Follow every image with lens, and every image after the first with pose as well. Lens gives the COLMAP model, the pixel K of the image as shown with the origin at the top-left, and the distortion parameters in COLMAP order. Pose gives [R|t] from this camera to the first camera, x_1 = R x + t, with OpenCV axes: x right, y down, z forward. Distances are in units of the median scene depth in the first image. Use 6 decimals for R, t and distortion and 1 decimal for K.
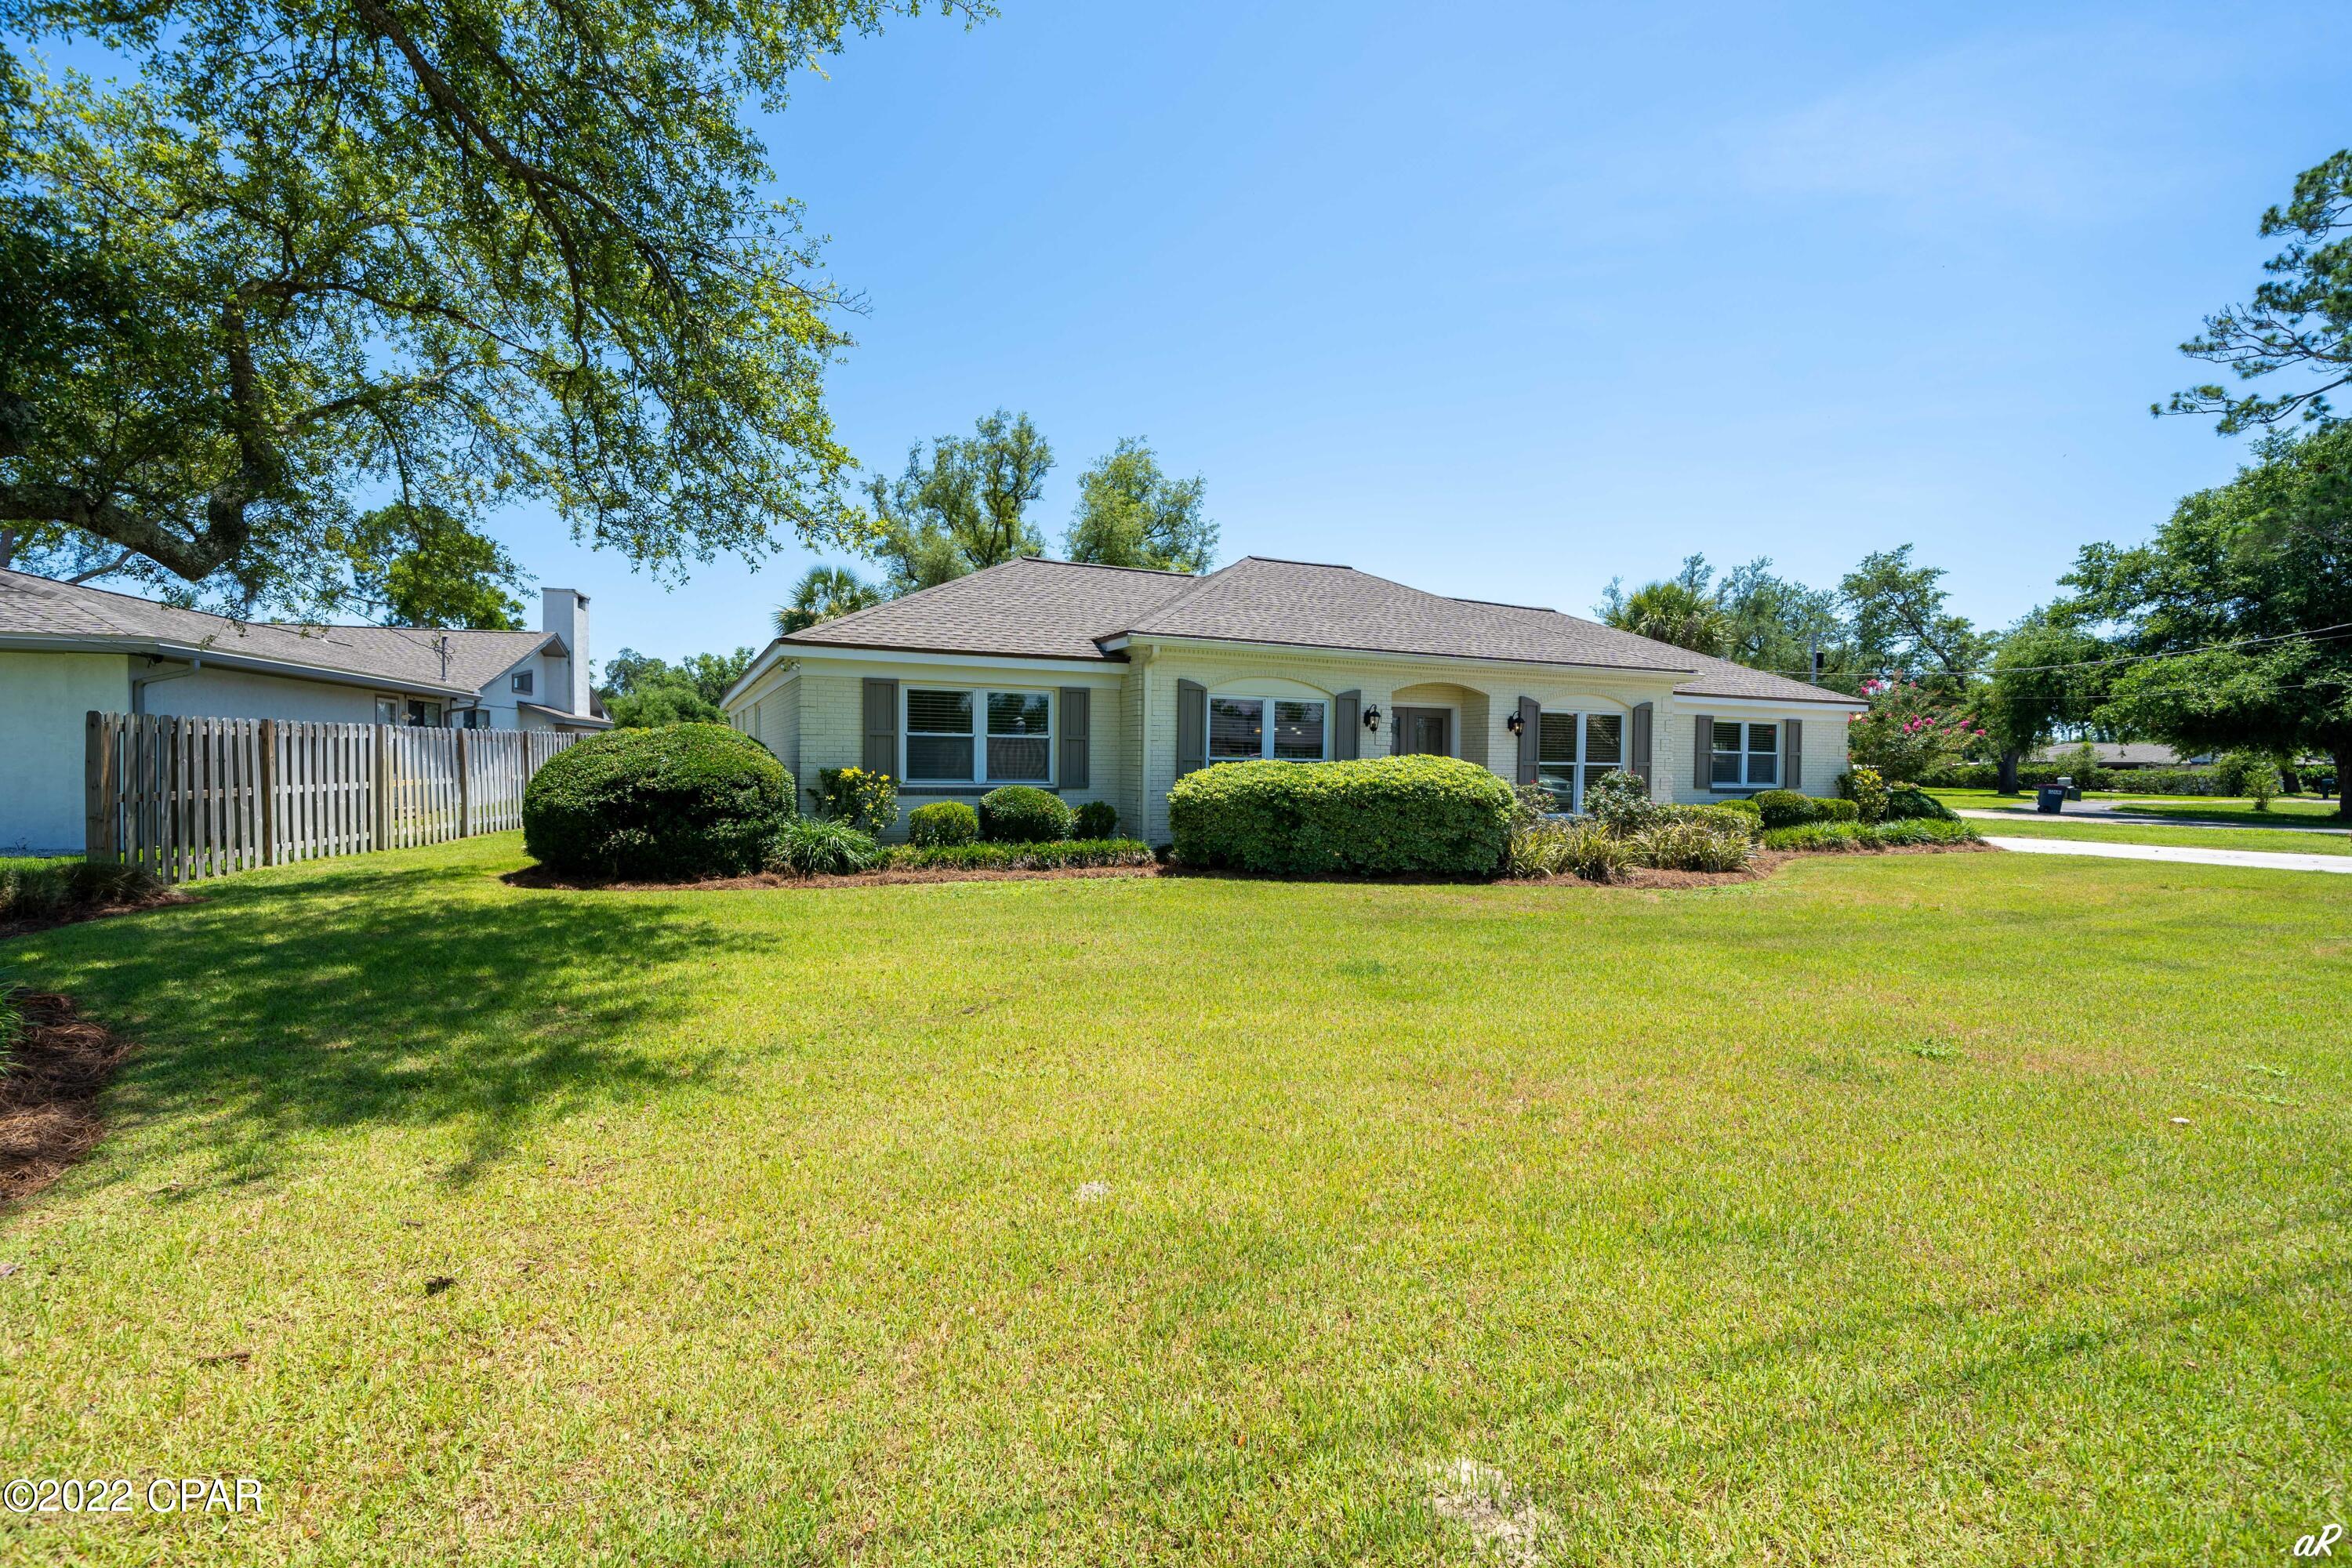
lens RADIAL K [[1037.2, 0, 1188.9], [0, 1037.2, 779.4], [0, 0, 1]] dist [0.001457, 0.000372]
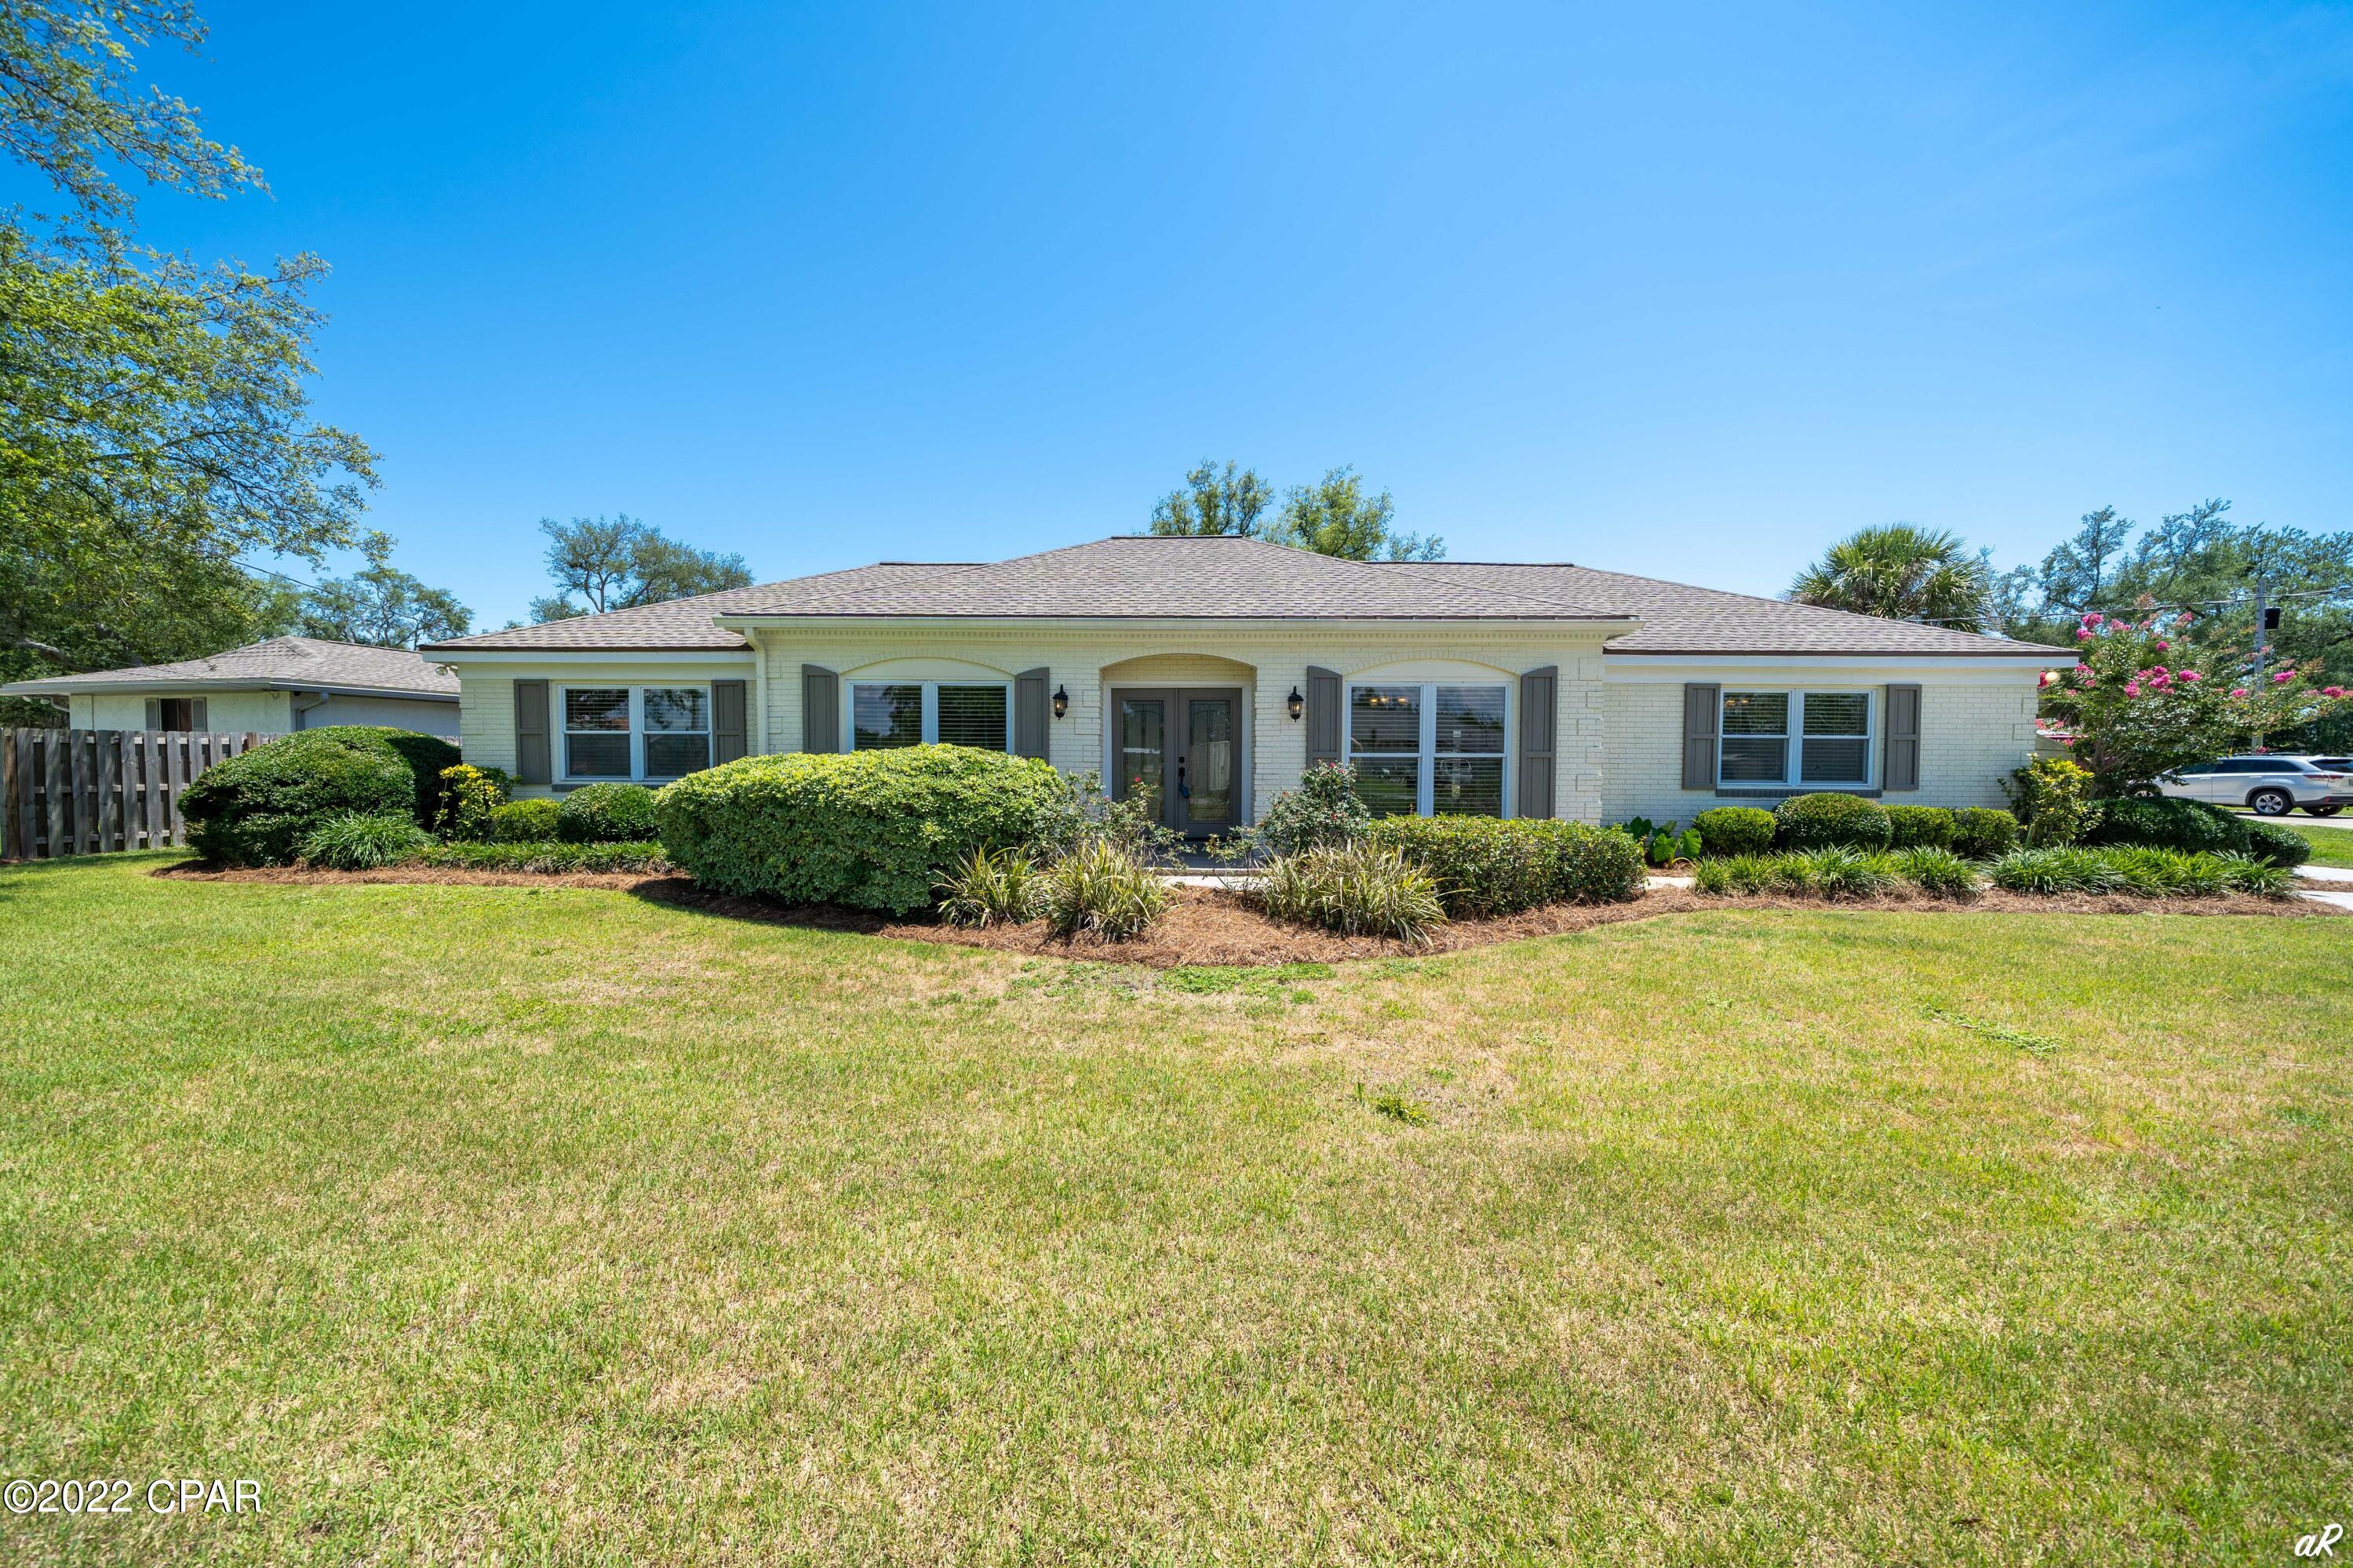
lens RADIAL K [[814.9, 0, 1153.8], [0, 814.9, 777.8], [0, 0, 1]] dist [-0.006829, -0.000101]
pose [[0.897639, 0.001066, -0.440730, 0.475191], [-0.000576, 0.999999, 0.001245, -0.000009], [0.440731, -0.000864, 0.897639, 0.419726]]
